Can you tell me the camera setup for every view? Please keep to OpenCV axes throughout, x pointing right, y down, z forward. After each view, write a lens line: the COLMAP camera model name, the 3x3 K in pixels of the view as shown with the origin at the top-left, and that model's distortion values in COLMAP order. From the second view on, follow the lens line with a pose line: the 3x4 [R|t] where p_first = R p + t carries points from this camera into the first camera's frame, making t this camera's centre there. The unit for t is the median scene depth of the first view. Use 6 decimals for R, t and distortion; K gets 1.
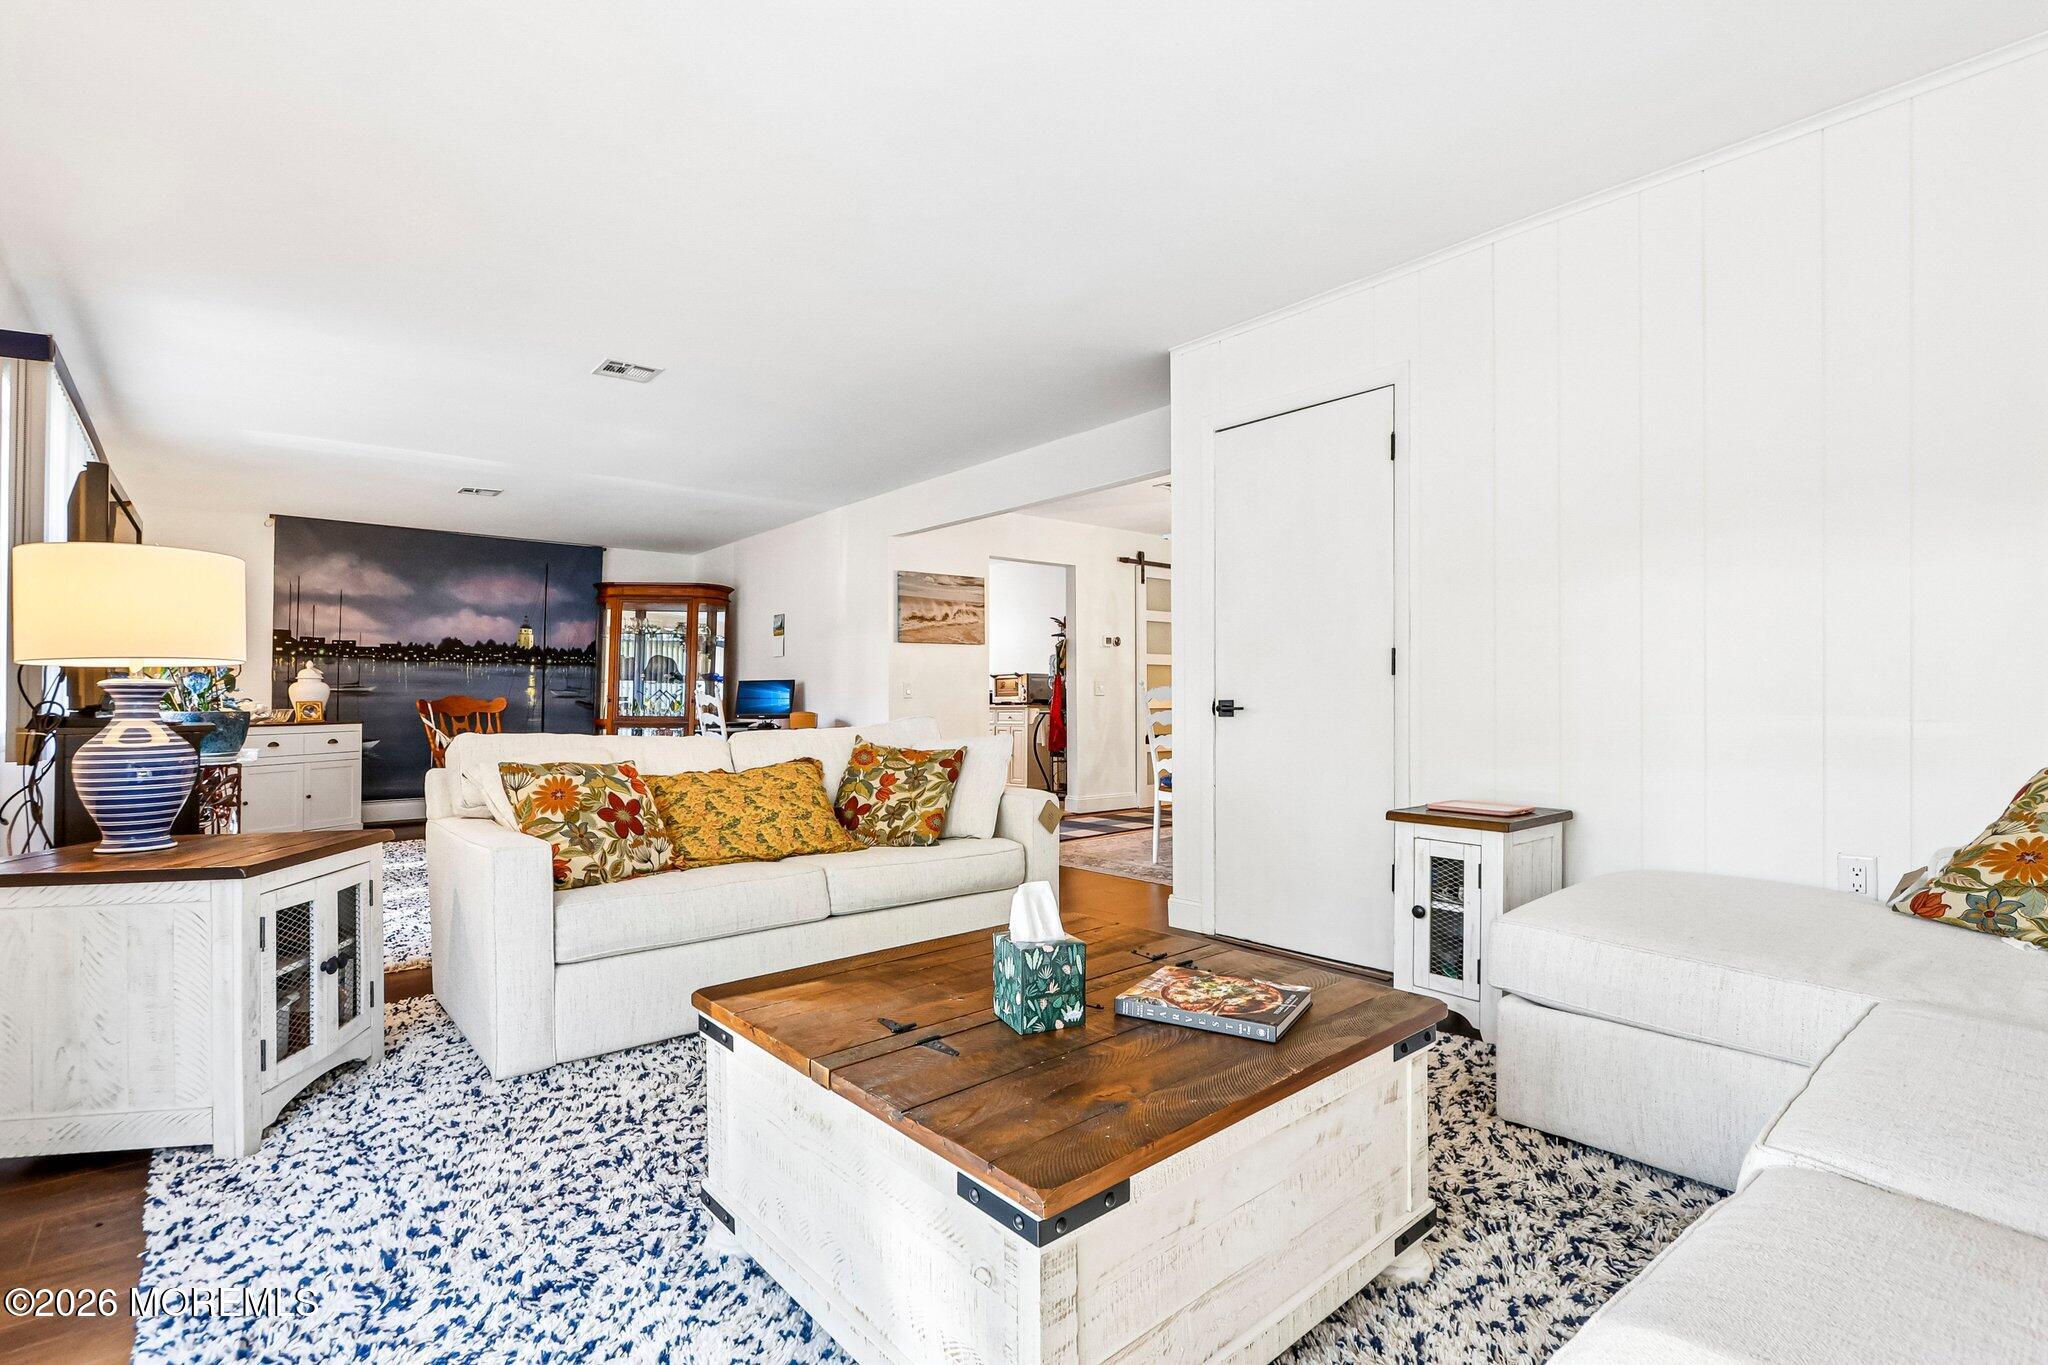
lens RADIAL K [[949.4, 0, 974.0], [0, 949.4, 692.1], [0, 0, 1]] dist [-0.016124, 0.003311]
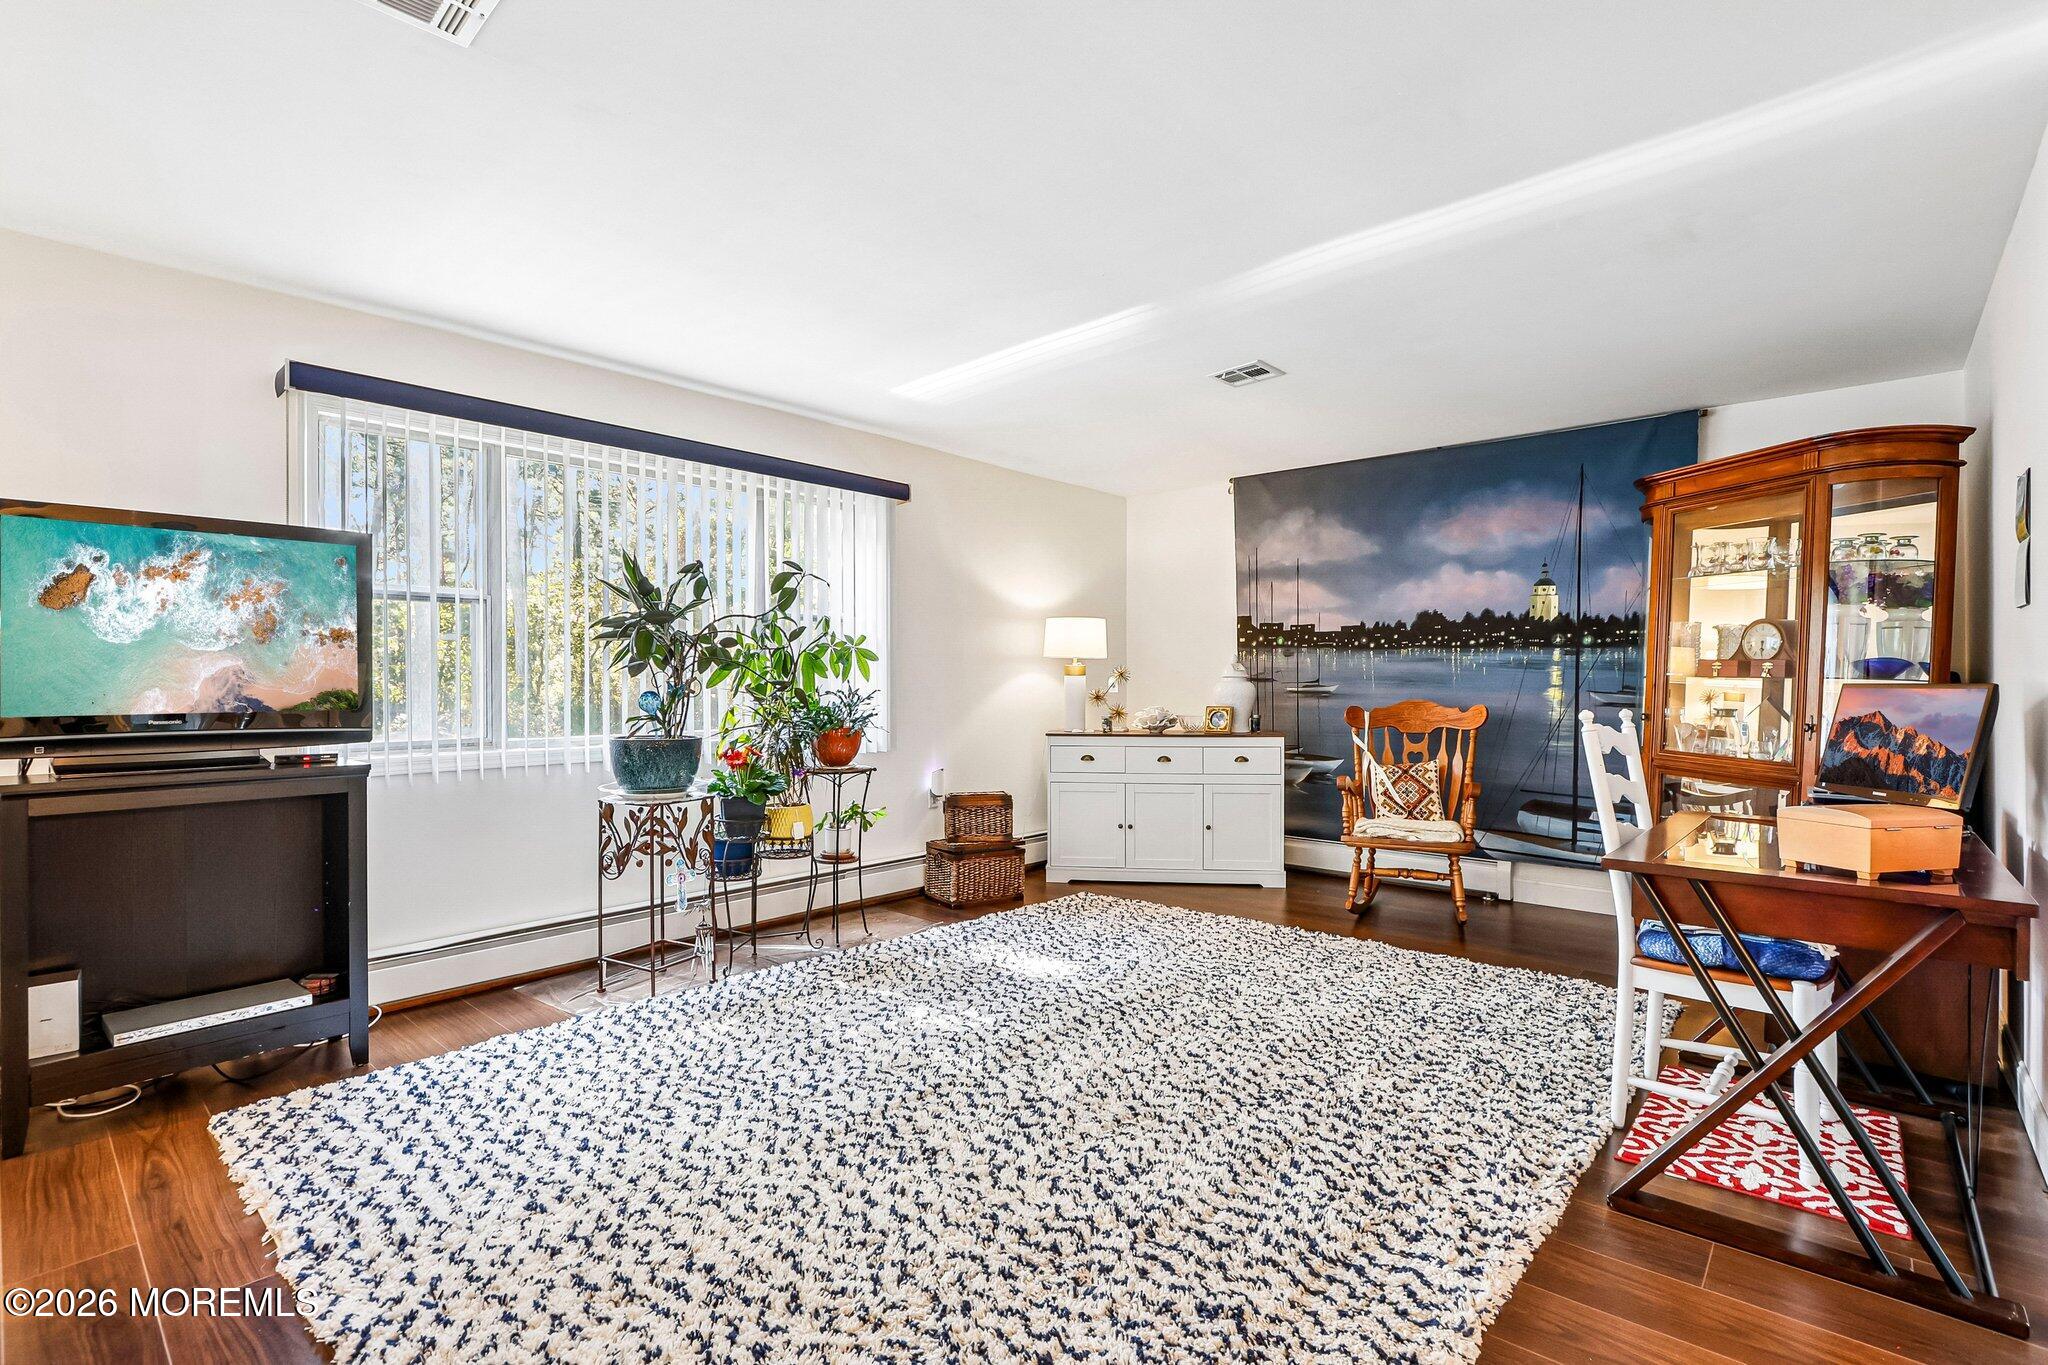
lens RADIAL K [[949.4, 0, 1014.5], [0, 949.4, 682.3], [0, 0, 1]] dist [-0.016124, 0.003311]
pose [[0.173720, 0.010284, -0.984741, 0.045657], [0.010151, 0.999874, 0.012233, -0.020542], [0.984743, -0.012121, 0.173594, 0.647801]]
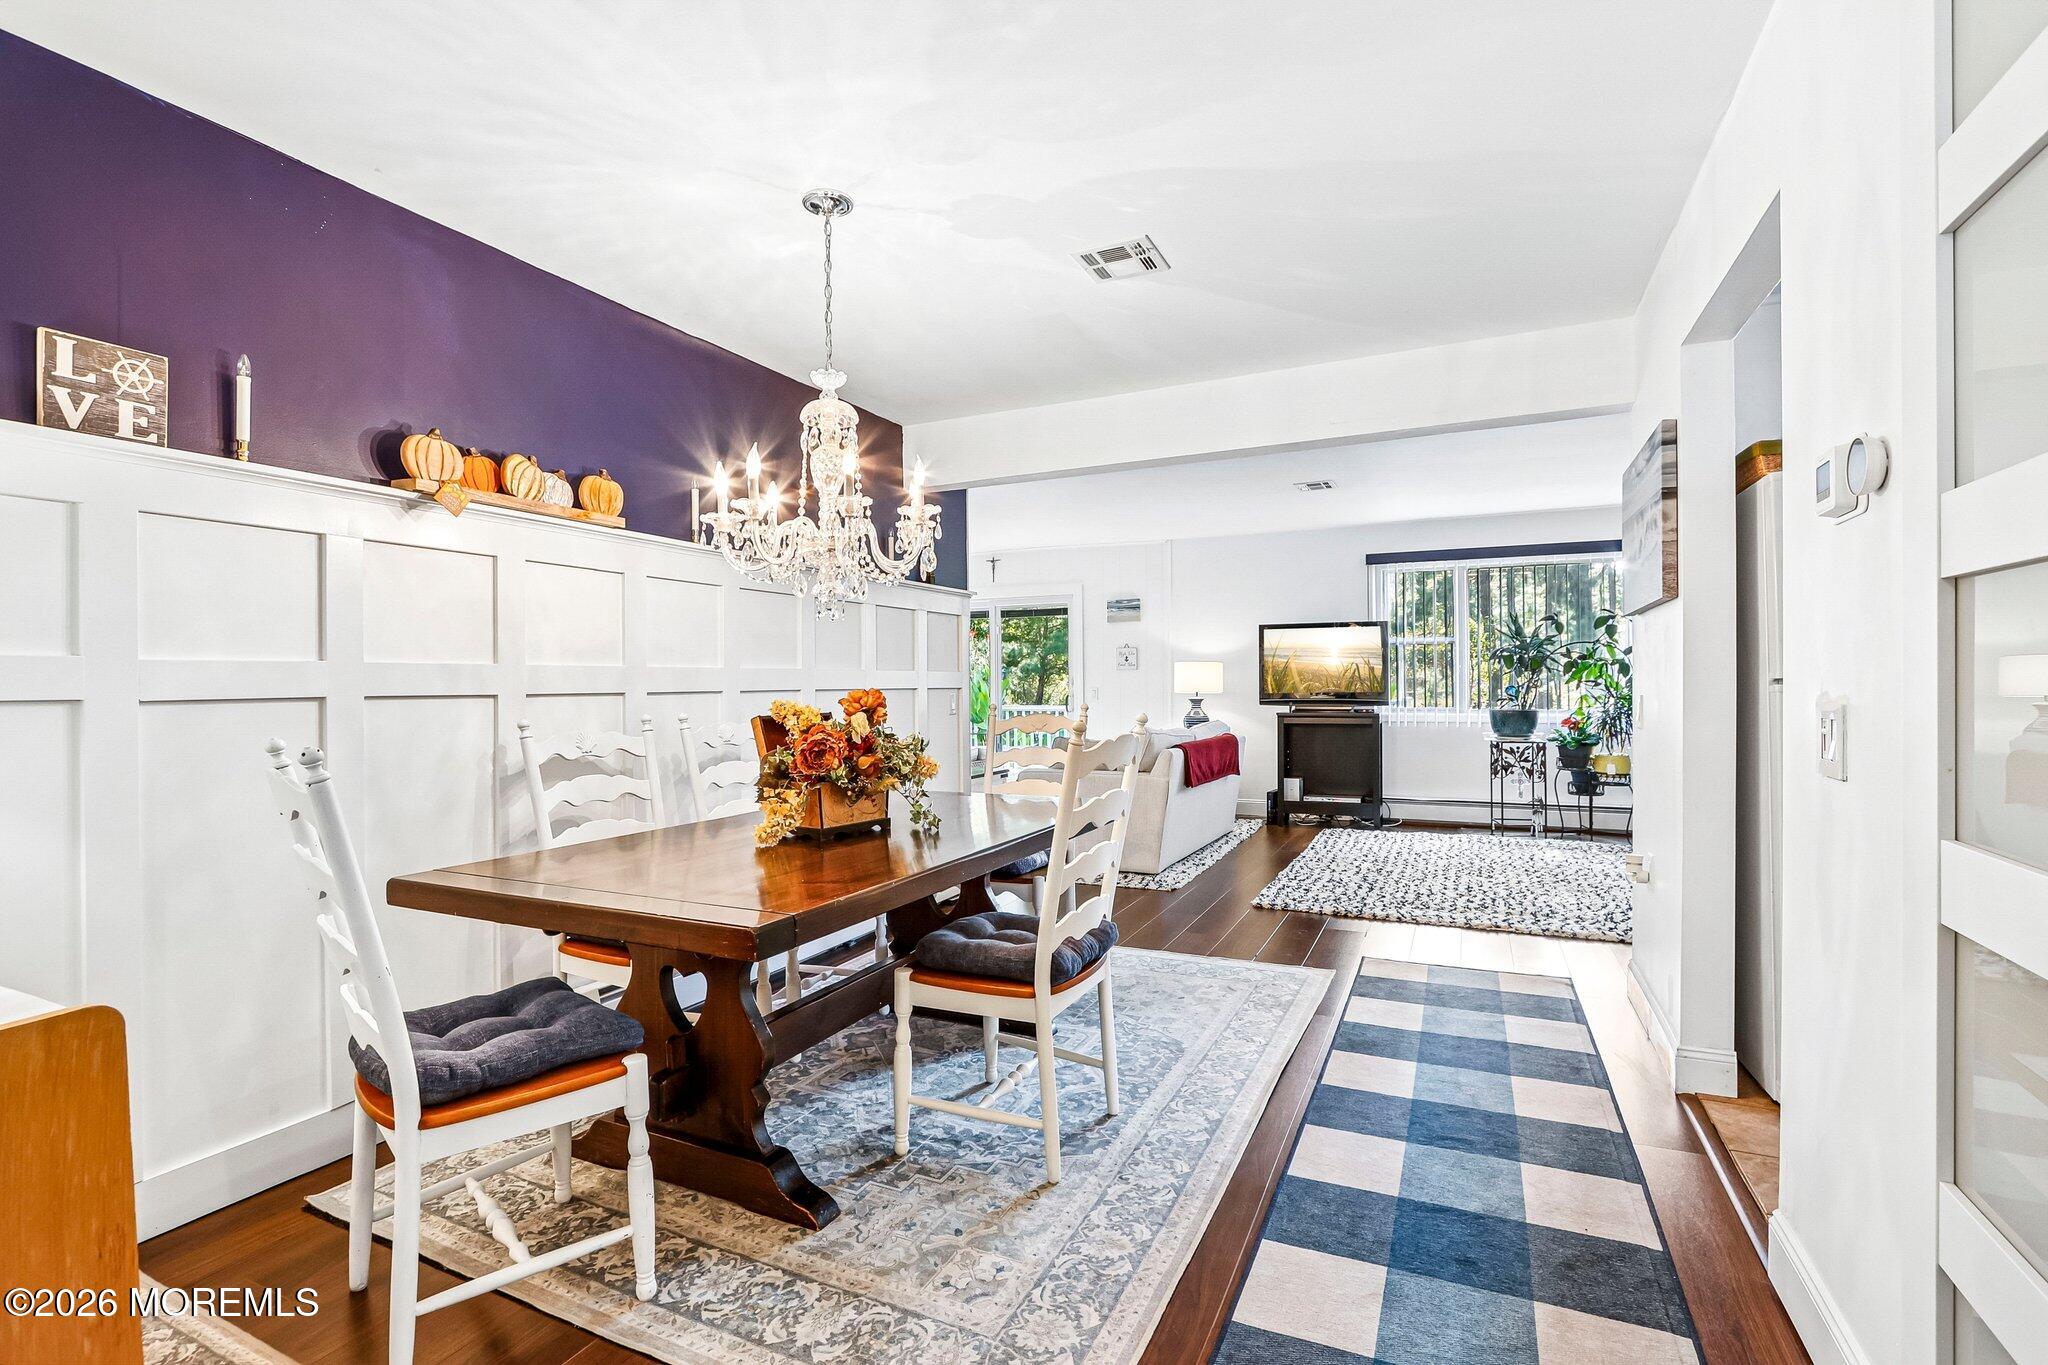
lens RADIAL K [[949.4, 0, 1020.3], [0, 949.4, 672.6], [0, 0, 1]] dist [-0.016124, 0.003311]
pose [[-0.898157, 0.006501, -0.439626, 0.383618], [0.015478, 0.999738, -0.016839, -0.016726], [0.439402, -0.021929, -0.898023, 1.166515]]
